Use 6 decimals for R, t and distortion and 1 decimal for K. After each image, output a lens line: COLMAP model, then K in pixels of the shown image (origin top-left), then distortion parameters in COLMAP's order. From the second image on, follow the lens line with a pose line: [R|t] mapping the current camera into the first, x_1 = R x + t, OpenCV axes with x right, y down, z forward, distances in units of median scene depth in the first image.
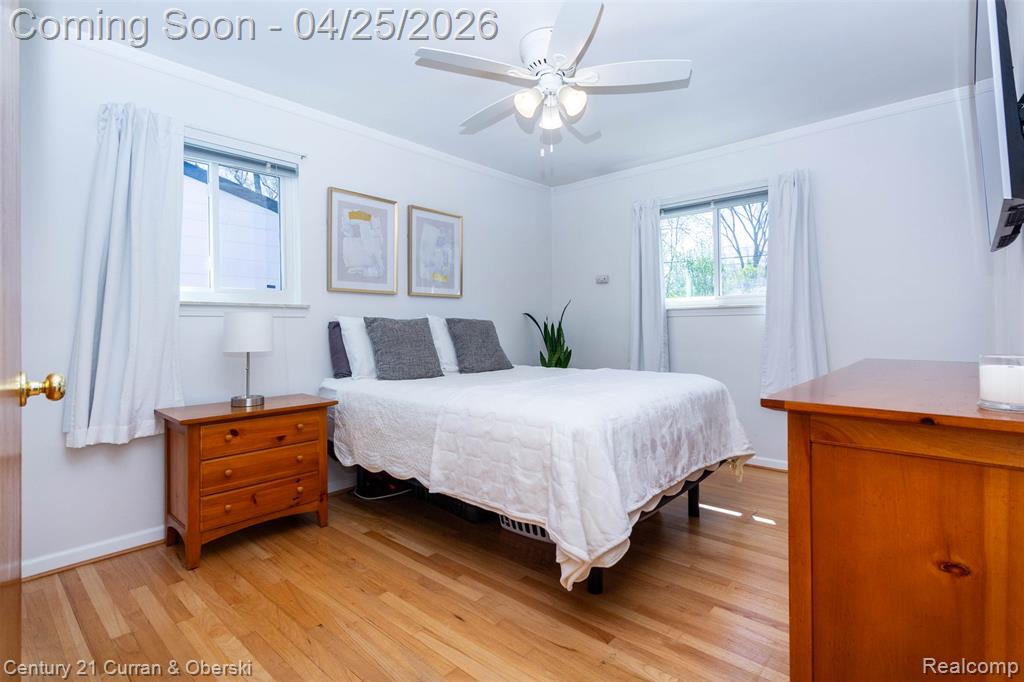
lens RADIAL K [[481.1, 0, 516.9], [0, 481.1, 328.9], [0, 0, 1]] dist [0.004054, 0.000394]
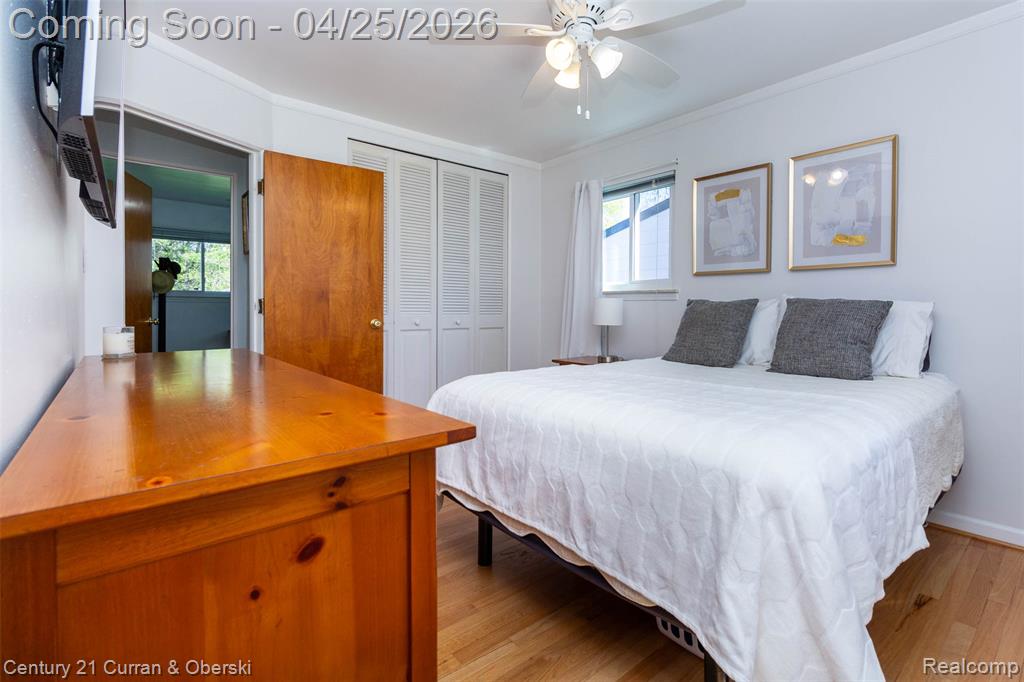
lens RADIAL K [[477.6, 0, 516.6], [0, 477.6, 319.2], [0, 0, 1]] dist [0.001312, 0.000184]
pose [[-0.159311, 0.023661, -0.986945, 0.688286], [-0.018462, 0.999467, 0.026941, -0.002372], [0.987056, 0.022513, -0.158789, 0.728771]]
